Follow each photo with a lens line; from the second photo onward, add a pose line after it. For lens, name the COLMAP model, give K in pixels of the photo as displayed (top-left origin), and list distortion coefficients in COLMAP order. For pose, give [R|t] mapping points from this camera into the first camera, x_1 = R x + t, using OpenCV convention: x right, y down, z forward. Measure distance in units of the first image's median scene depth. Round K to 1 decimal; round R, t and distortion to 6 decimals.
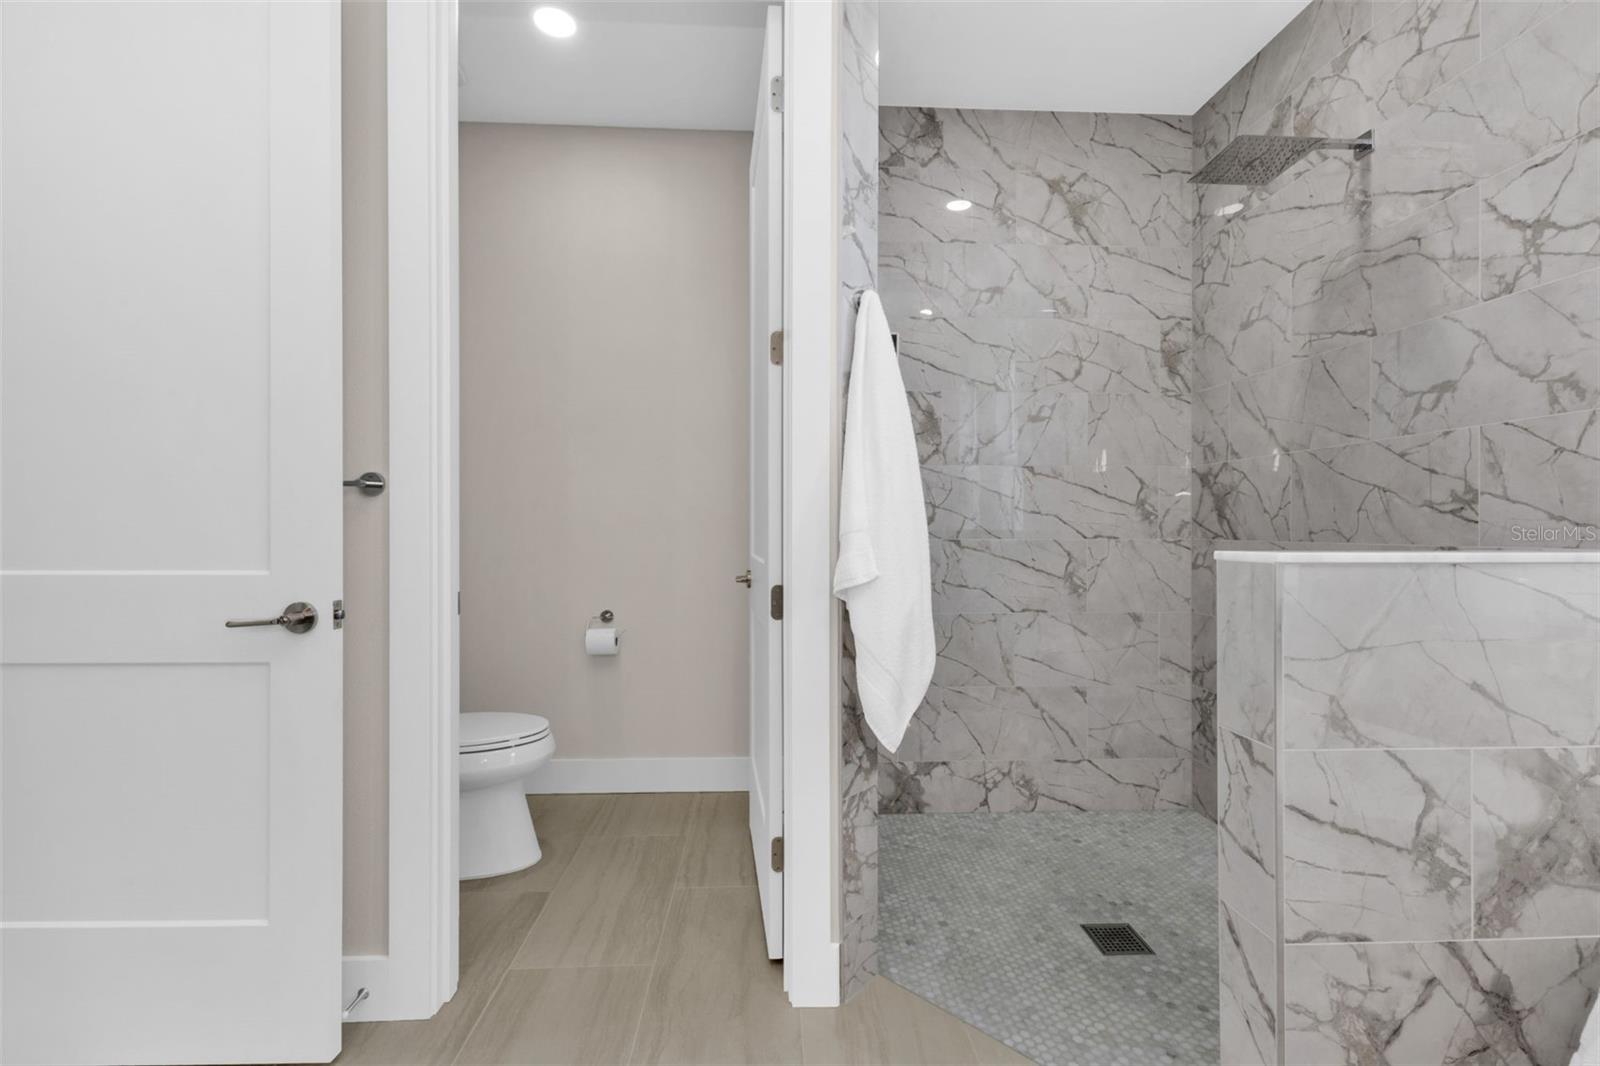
lens RADIAL K [[682.2, 0, 798.3], [0, 682.2, 529.4], [0, 0, 1]] dist [0.014965, -0.005621]
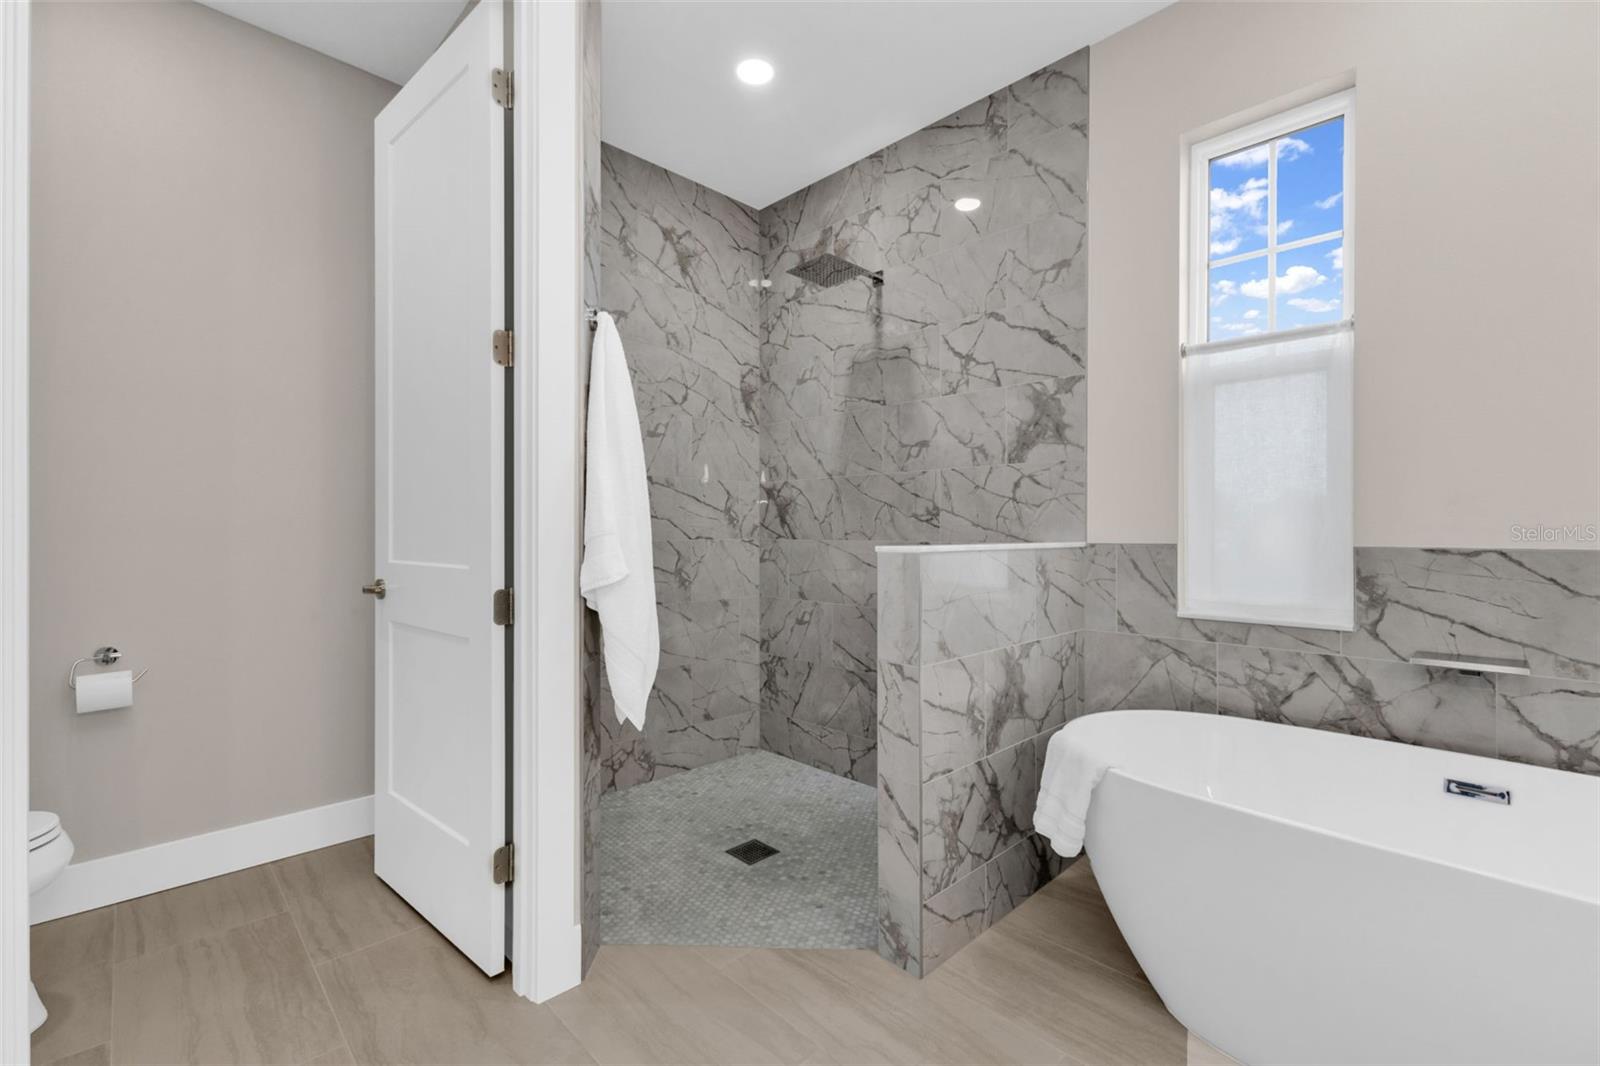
lens RADIAL K [[684.9, 0, 799.5], [0, 684.9, 530.7], [0, 0, 1]] dist [0.008951, -0.000113]
pose [[0.747226, -0.001603, 0.664568, -0.315074], [0.001900, 0.999998, 0.000276, -0.002448], [-0.664567, 0.001057, 0.747228, -0.015103]]
